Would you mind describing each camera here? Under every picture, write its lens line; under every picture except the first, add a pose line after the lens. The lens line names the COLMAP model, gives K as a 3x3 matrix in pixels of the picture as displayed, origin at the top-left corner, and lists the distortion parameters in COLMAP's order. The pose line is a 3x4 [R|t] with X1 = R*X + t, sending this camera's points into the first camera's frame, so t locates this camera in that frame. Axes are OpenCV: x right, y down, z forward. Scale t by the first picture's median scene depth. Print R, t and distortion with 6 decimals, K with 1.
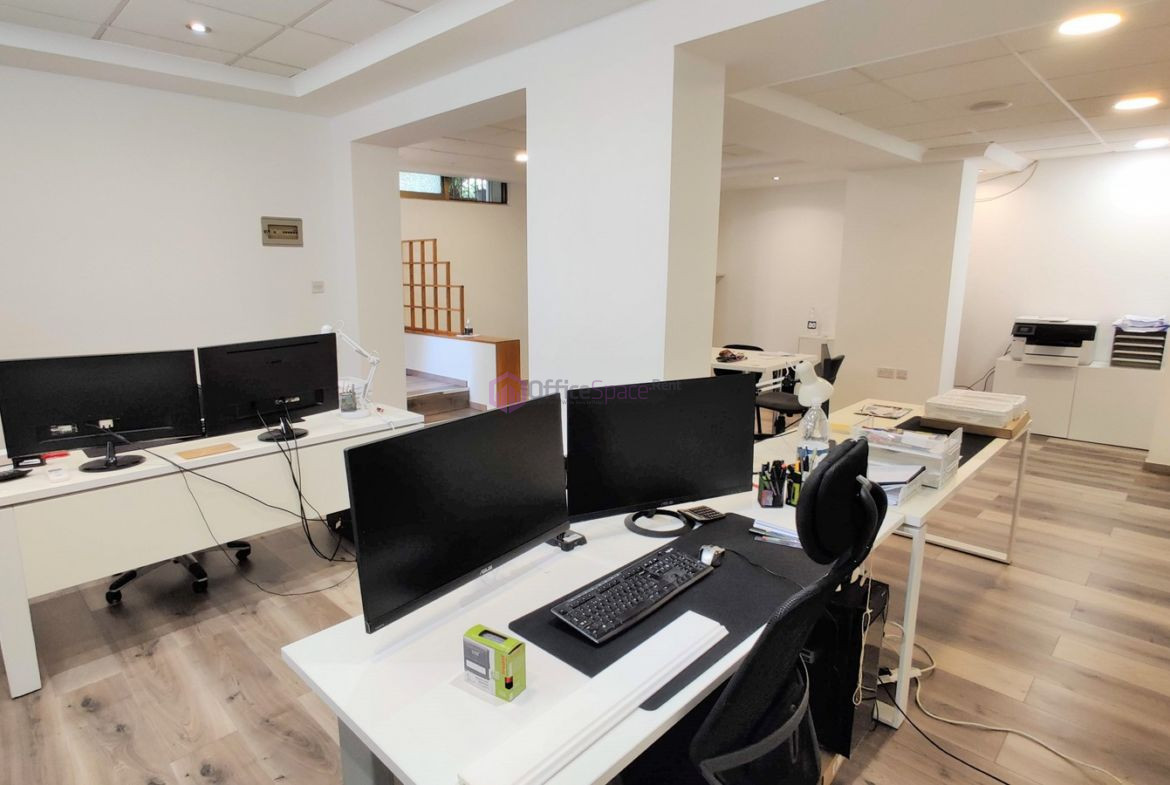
lens RADIAL K [[632.6, 0, 585.0], [0, 632.6, 392.5], [0, 0, 1]] dist [0.010735, -0.000617]
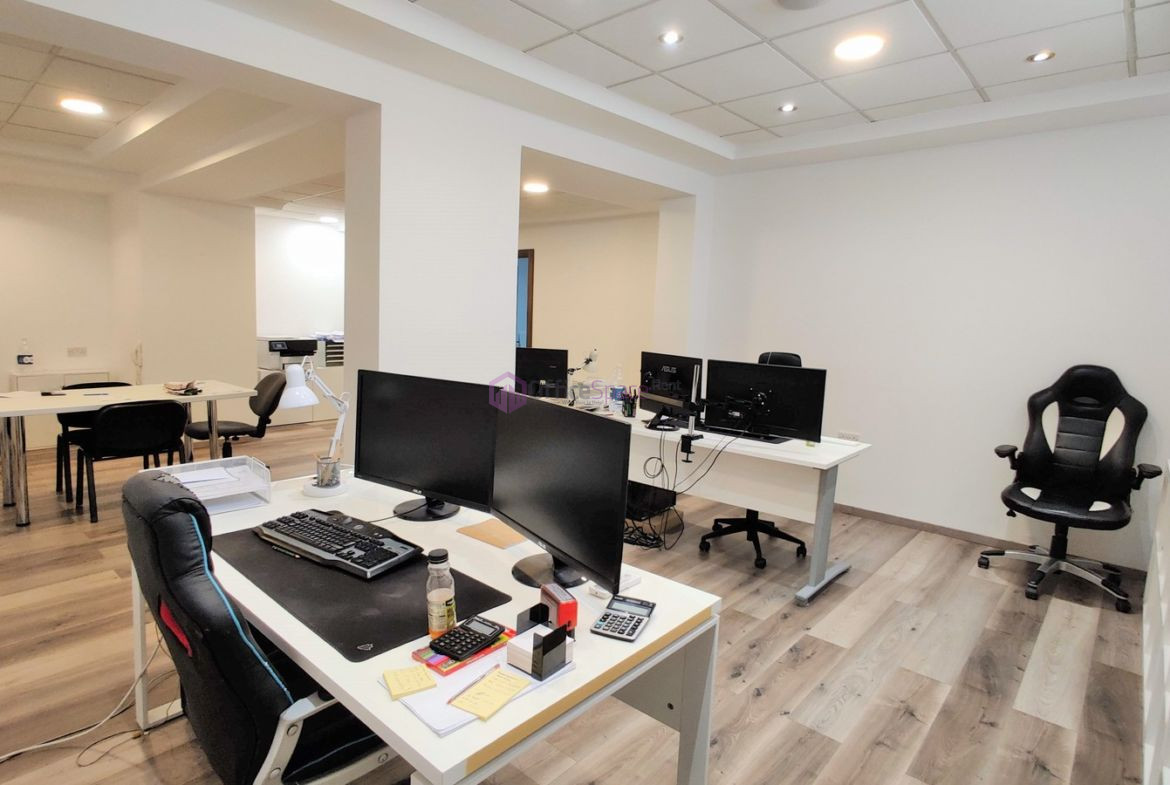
lens RADIAL K [[632.6, 0, 585.0], [0, 632.6, 392.5], [0, 0, 1]] dist [0.010735, -0.000617]
pose [[-0.036672, -0.121053, 0.991968, -0.659907], [0.167119, 0.977915, 0.125516, -0.067363], [-0.985255, 0.170379, -0.015632, 0.451226]]
